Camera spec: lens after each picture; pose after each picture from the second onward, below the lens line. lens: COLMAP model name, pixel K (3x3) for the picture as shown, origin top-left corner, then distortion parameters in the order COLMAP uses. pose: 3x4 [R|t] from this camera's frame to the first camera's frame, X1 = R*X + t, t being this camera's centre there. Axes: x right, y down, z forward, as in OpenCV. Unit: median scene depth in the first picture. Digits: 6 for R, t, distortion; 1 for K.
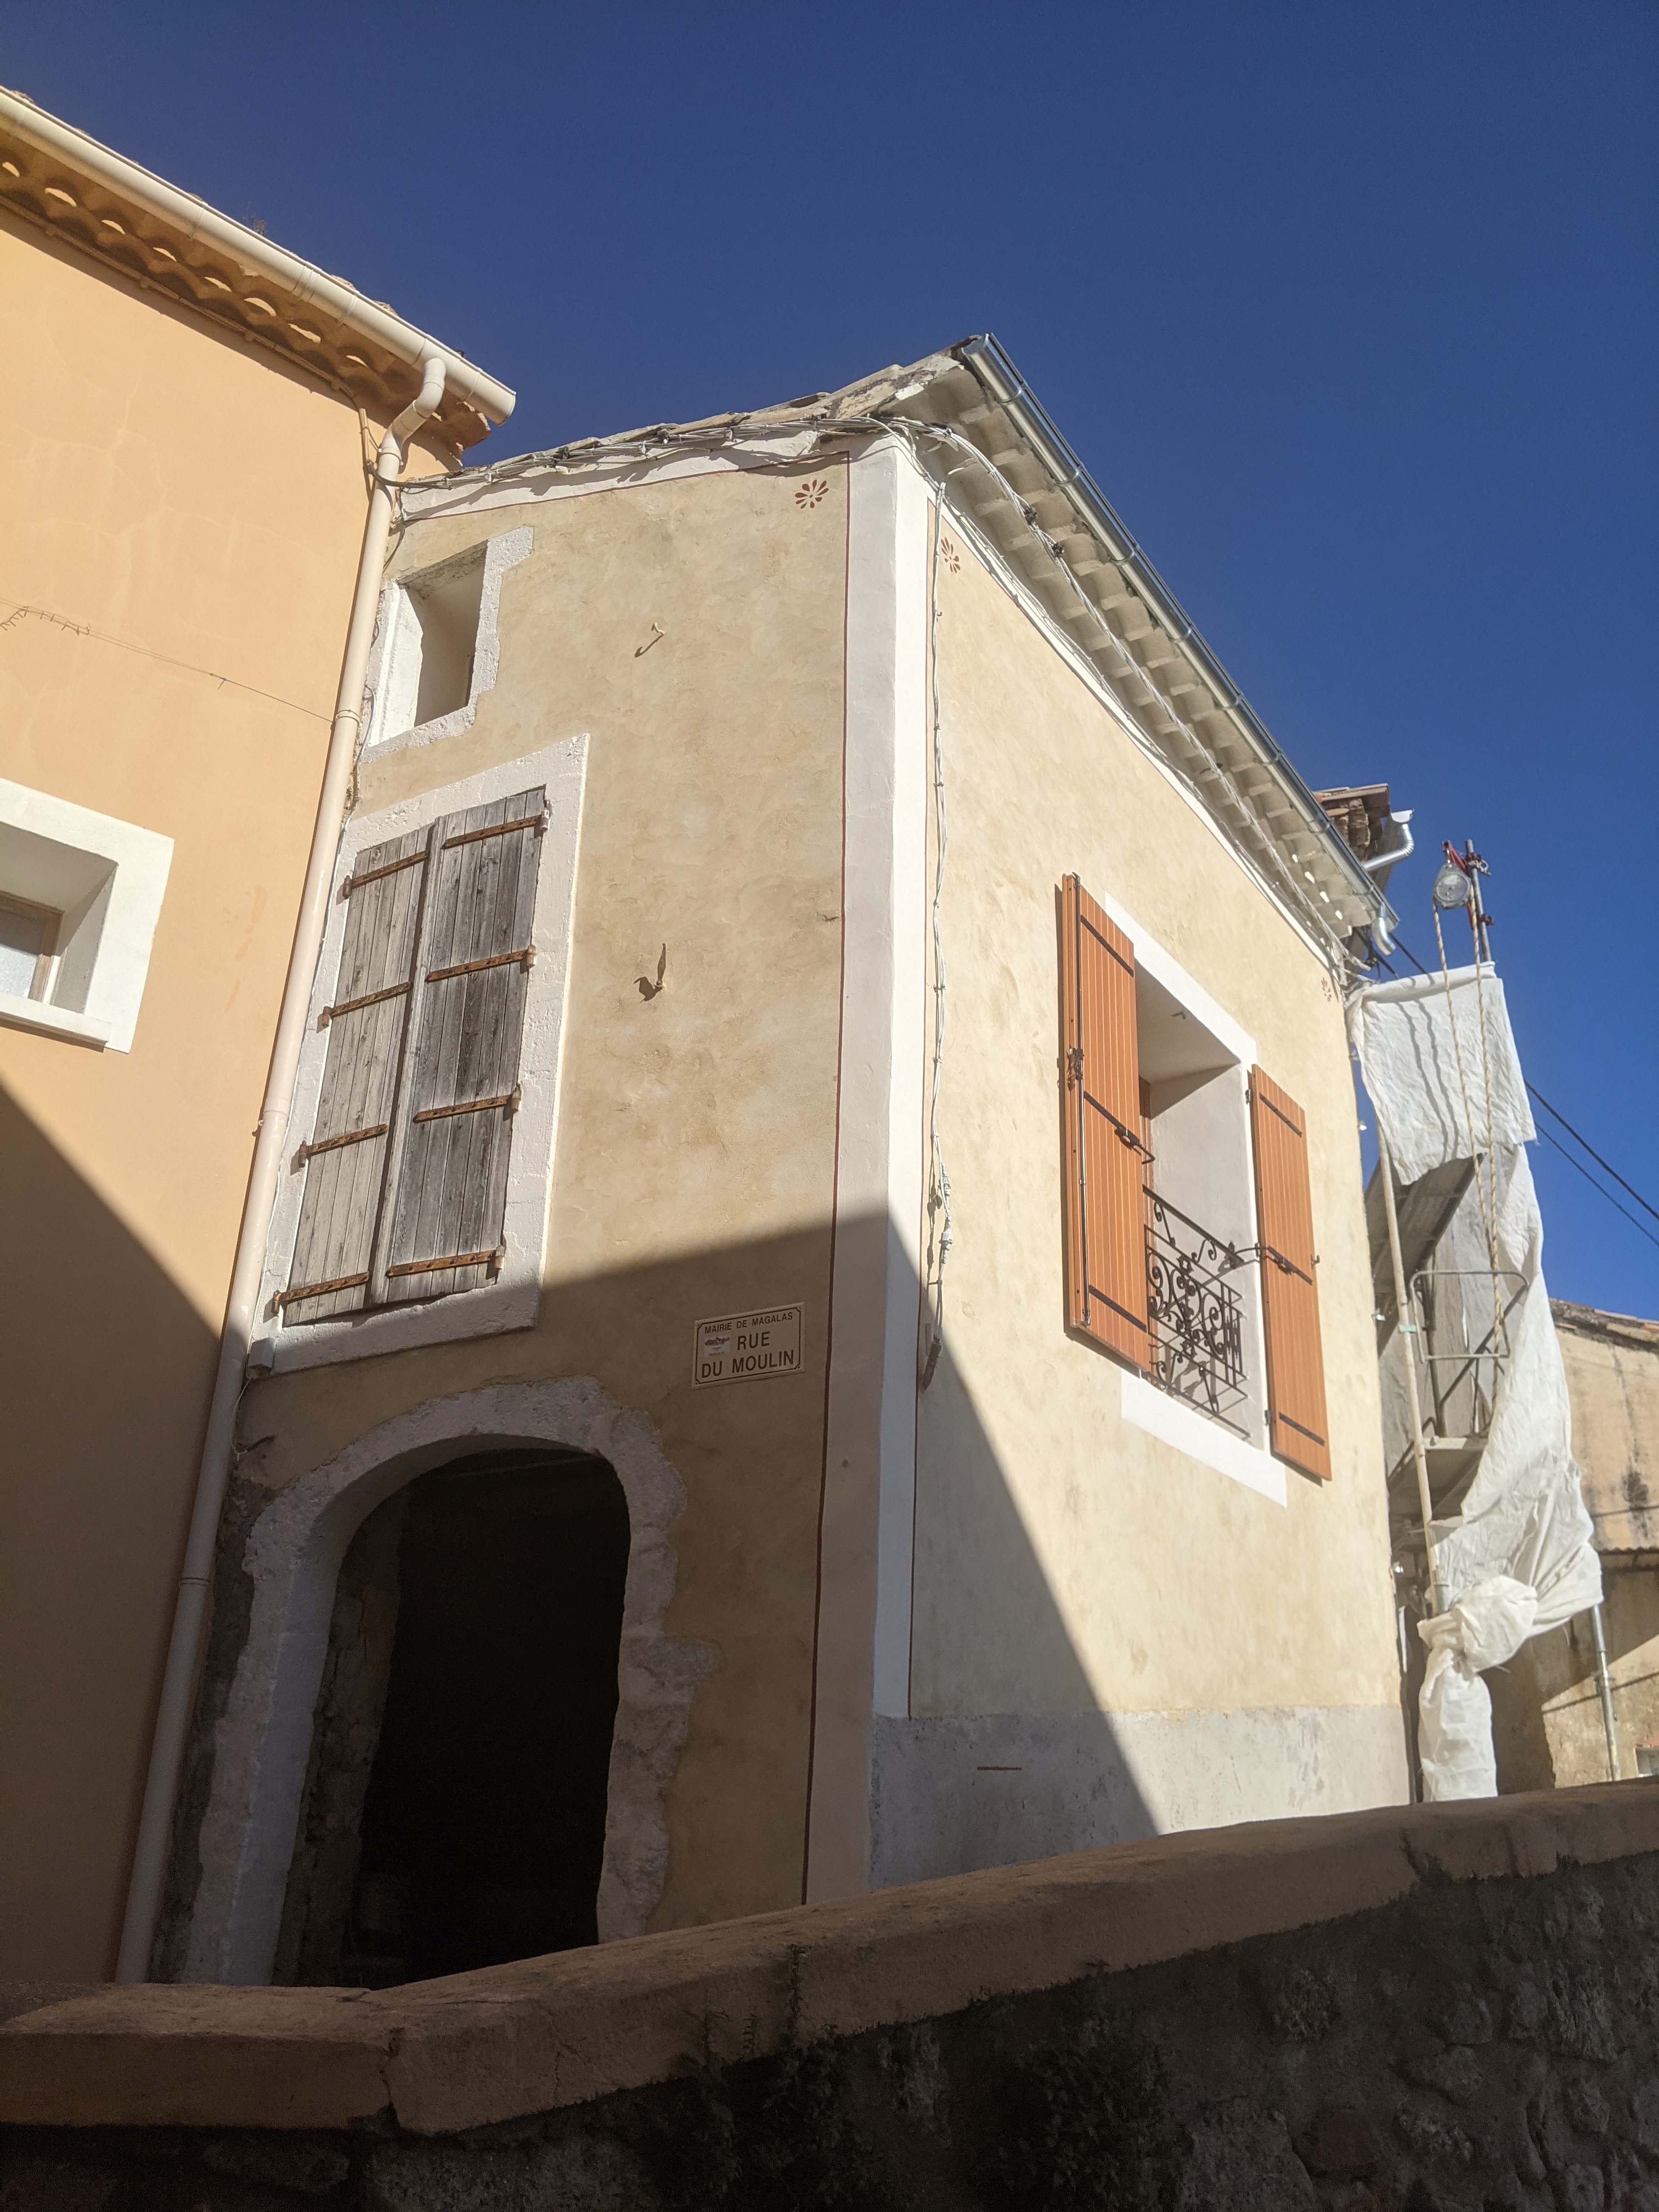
lens RADIAL K [[1783.6, 0, 829.5], [0, 1783.6, 1106.0], [0, 0, 1]] dist [0.194340, -0.549912]
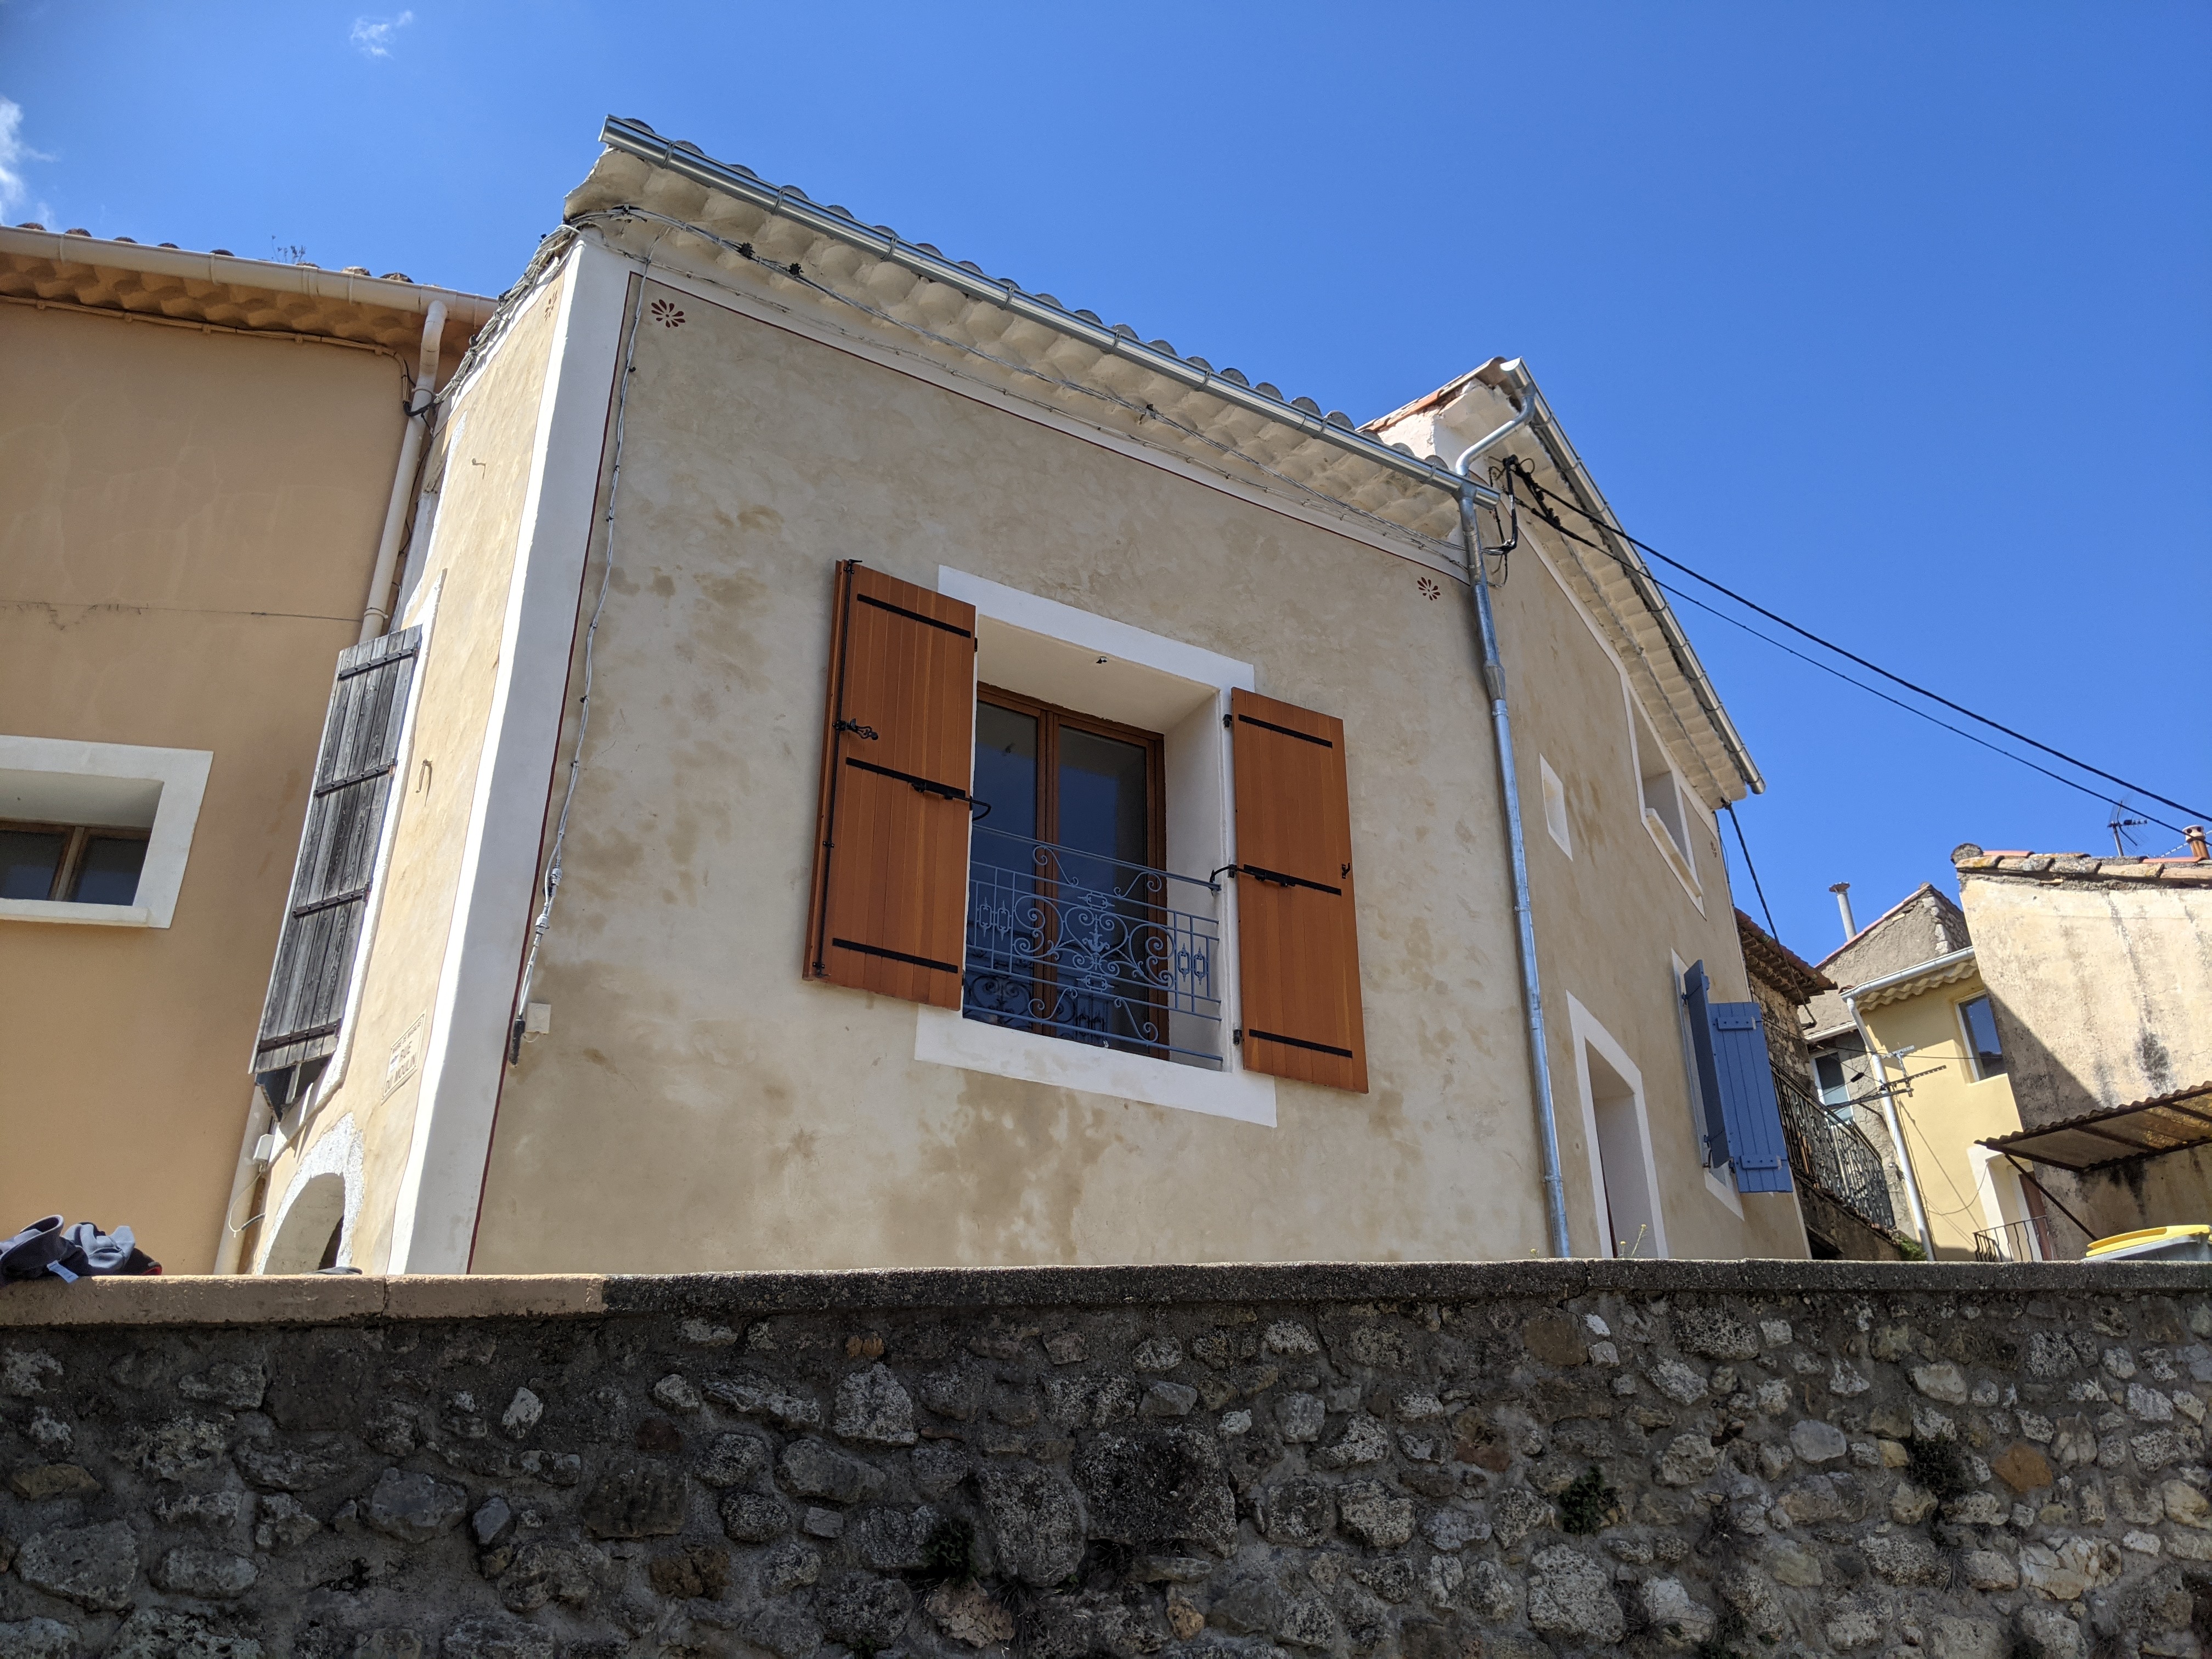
lens RADIAL K [[1758.0, 0, 1098.6], [0, 1758.0, 842.4], [0, 0, 1]] dist [0.051969, -0.082423]
pose [[0.893890, -0.238860, -0.379350, 0.627099], [0.219169, 0.971052, -0.094985, 0.162012], [0.391057, 0.001764, 0.920365, 0.124971]]
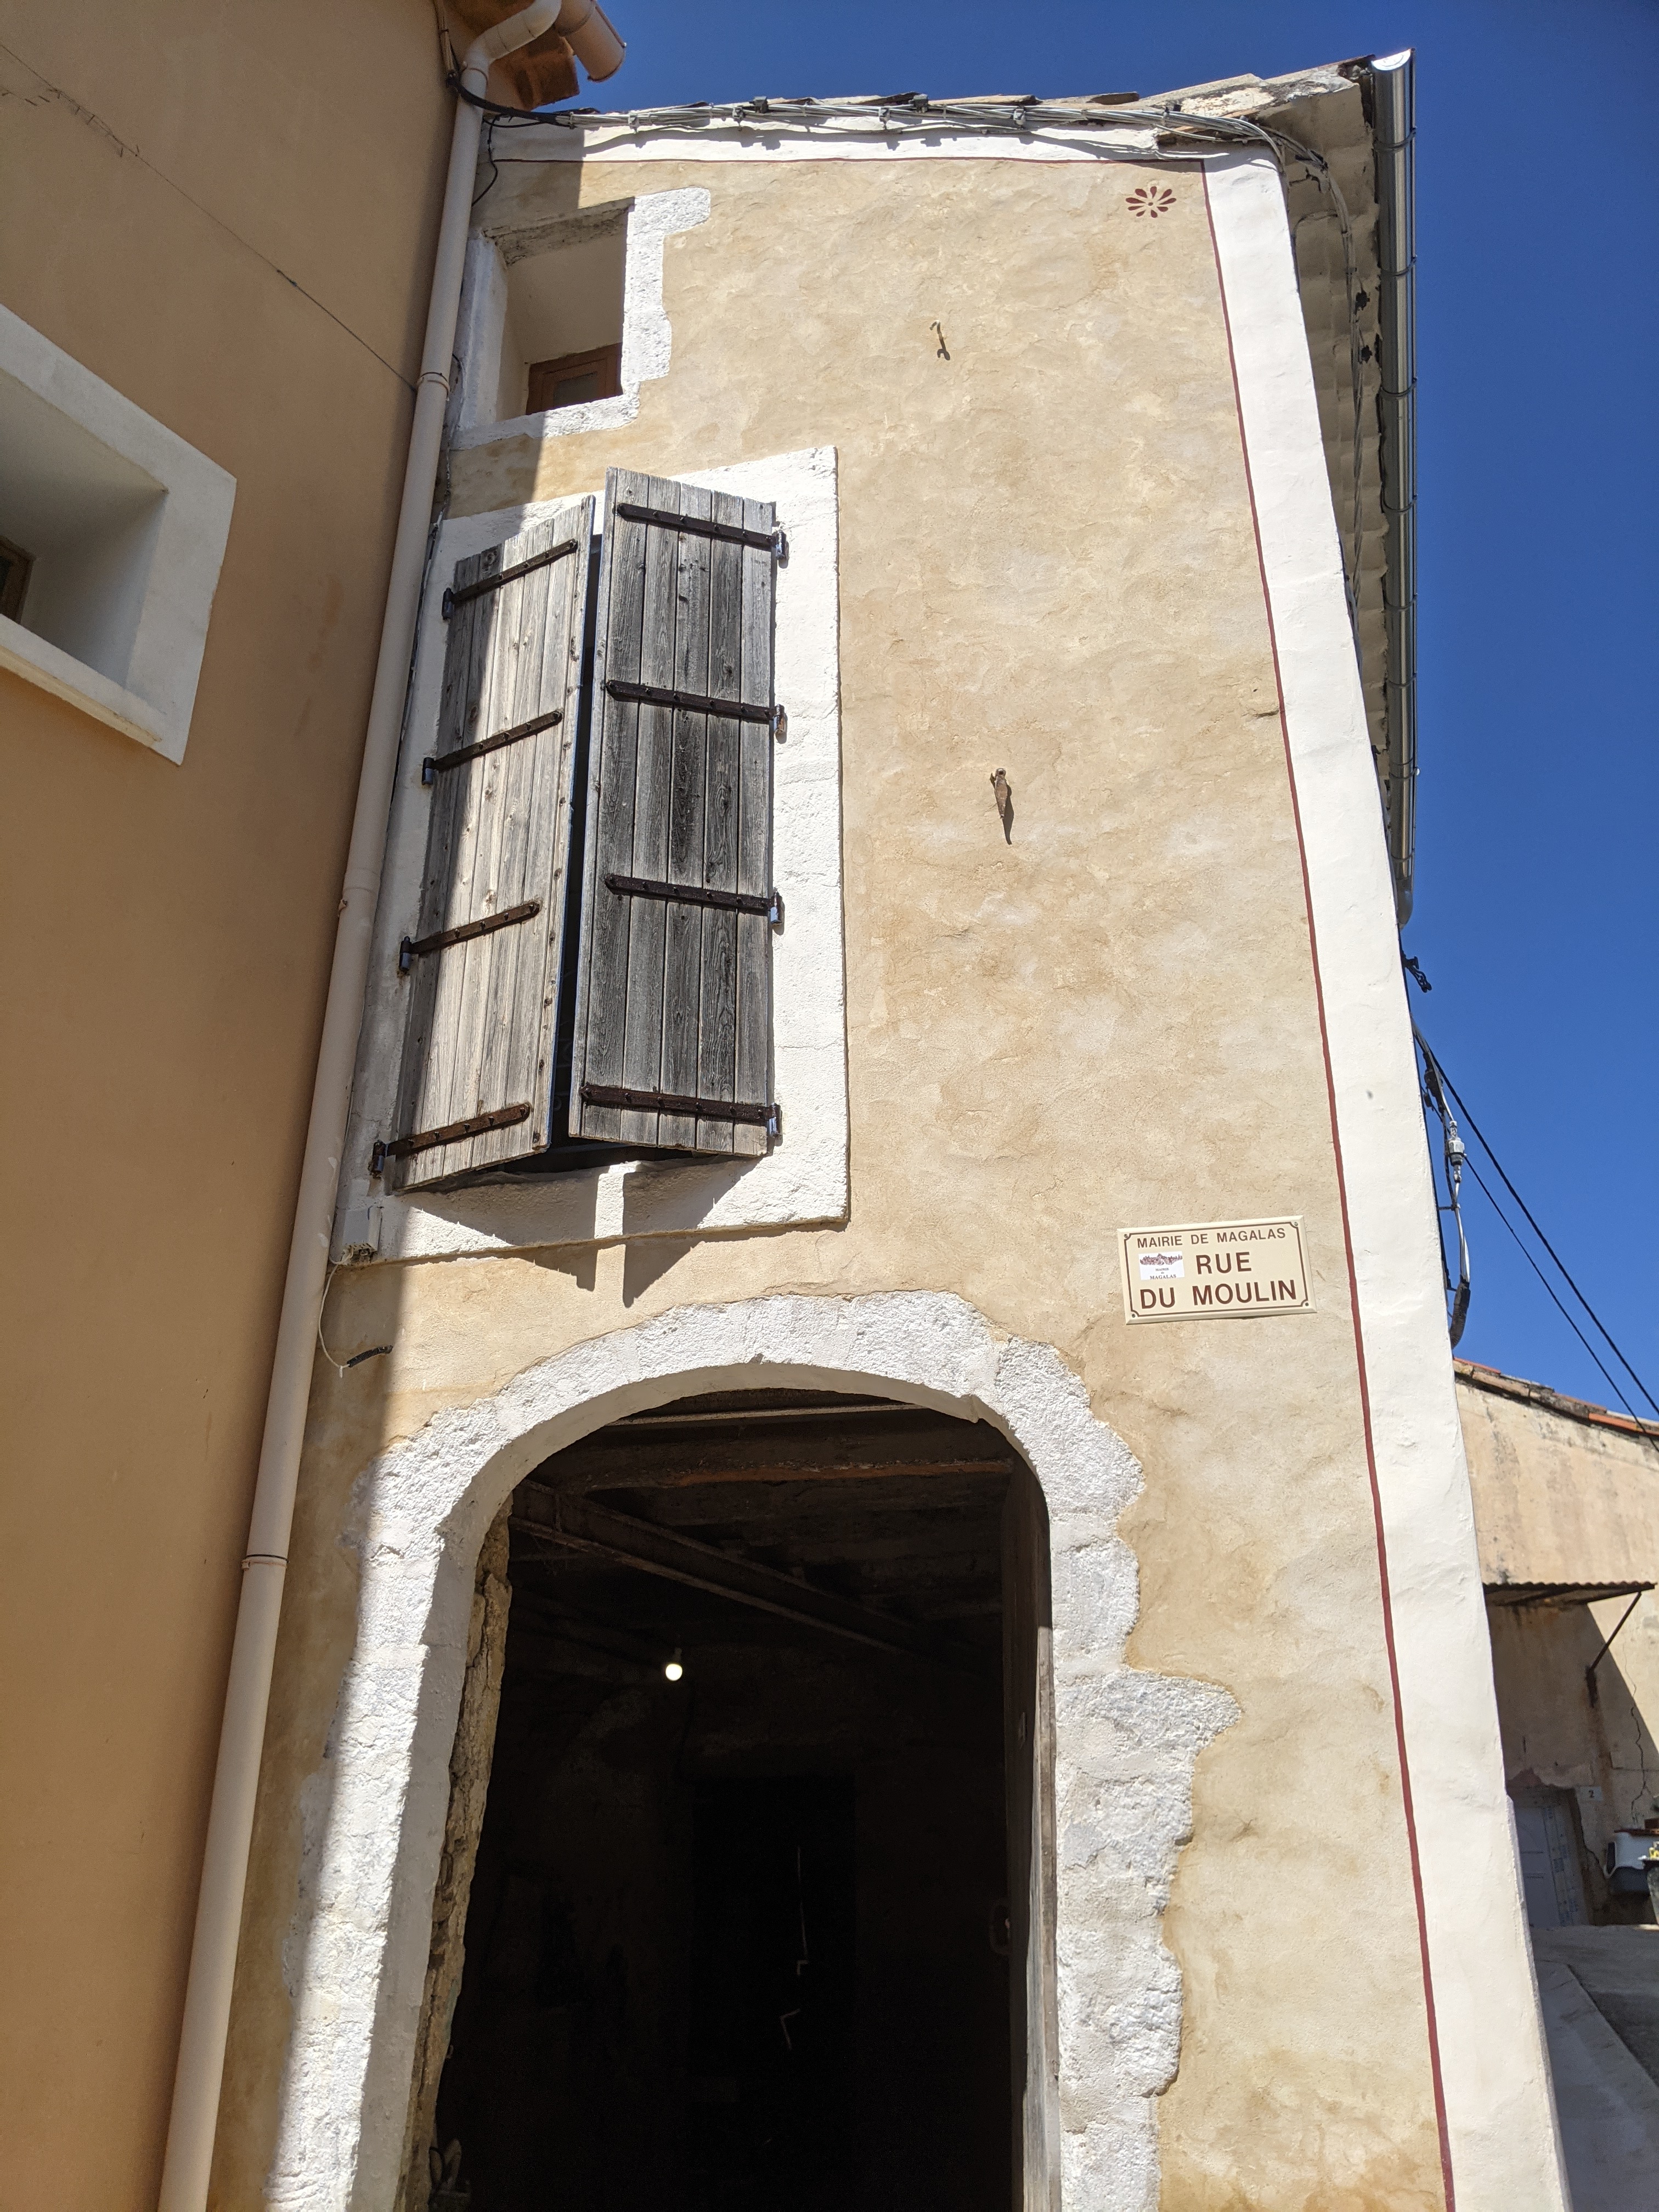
lens RADIAL K [[1759.5, 0, 795.8], [0, 1759.5, 1123.1], [0, 0, 1]] dist [0.066921, -0.112734]
pose [[0.959576, 0.111097, 0.258595, -0.309876], [-0.112722, 0.993589, -0.008582, 0.079943], [-0.257891, -0.020914, 0.965948, 0.291470]]
